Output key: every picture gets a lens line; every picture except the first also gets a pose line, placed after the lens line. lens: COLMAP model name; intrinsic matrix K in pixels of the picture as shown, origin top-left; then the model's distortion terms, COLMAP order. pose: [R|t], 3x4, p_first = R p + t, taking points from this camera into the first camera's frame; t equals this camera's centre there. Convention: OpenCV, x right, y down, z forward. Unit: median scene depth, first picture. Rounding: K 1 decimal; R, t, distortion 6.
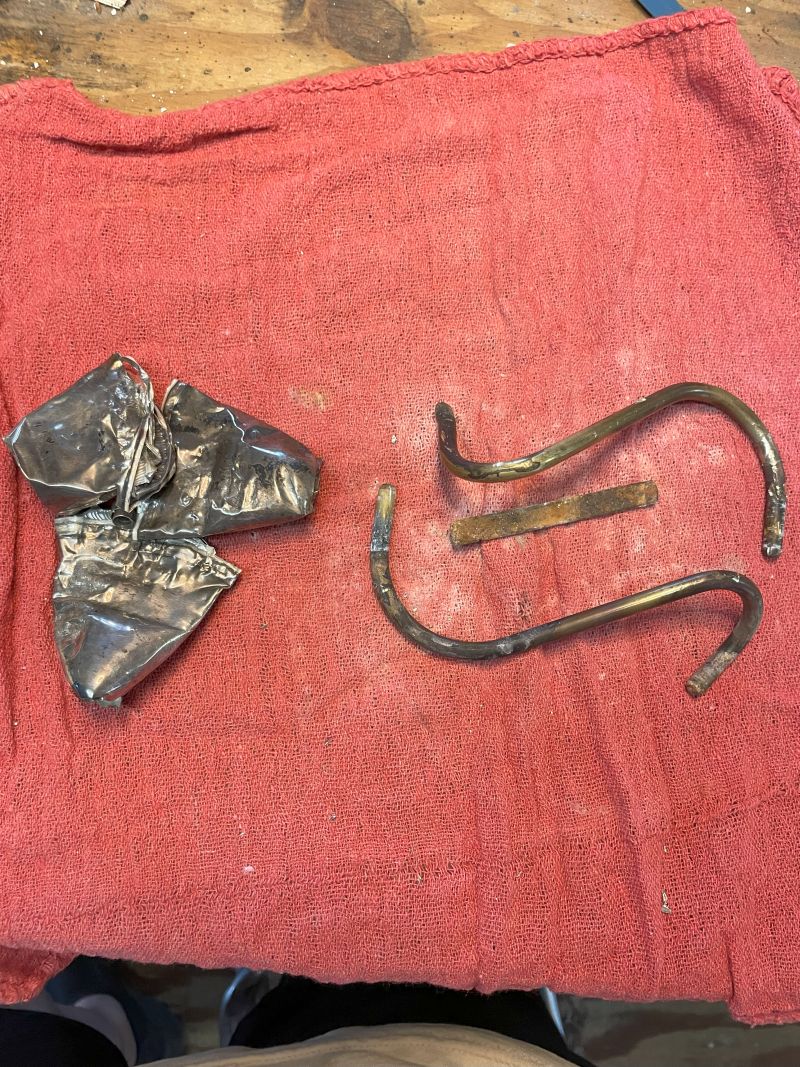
lens RADIAL K [[811.9, 0, 400.0], [0, 811.9, 533.5], [0, 0, 1]] dist [0.074771, -0.113515]
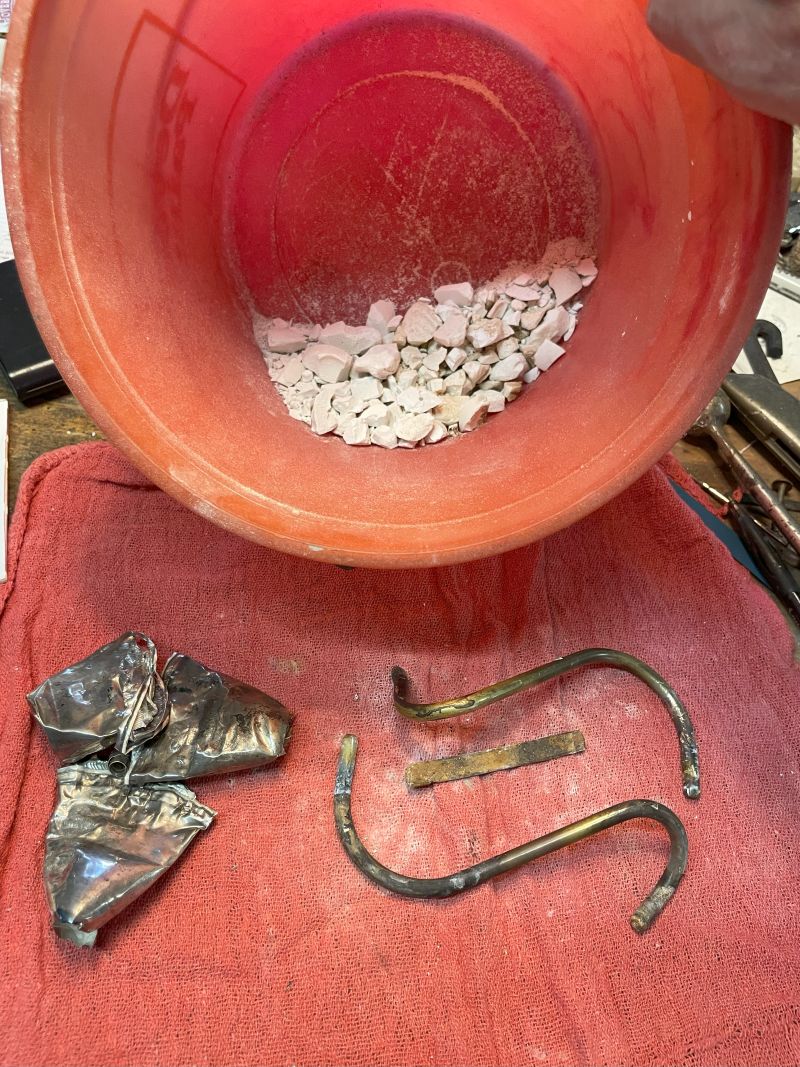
lens RADIAL K [[811.9, 0, 400.0], [0, 811.9, 533.5], [0, 0, 1]] dist [0.074771, -0.113515]
pose [[0.999750, -0.016418, 0.015158, 0.044166], [0.021297, 0.905439, -0.423941, 0.179947], [-0.006764, 0.424158, 0.905563, -0.180276]]
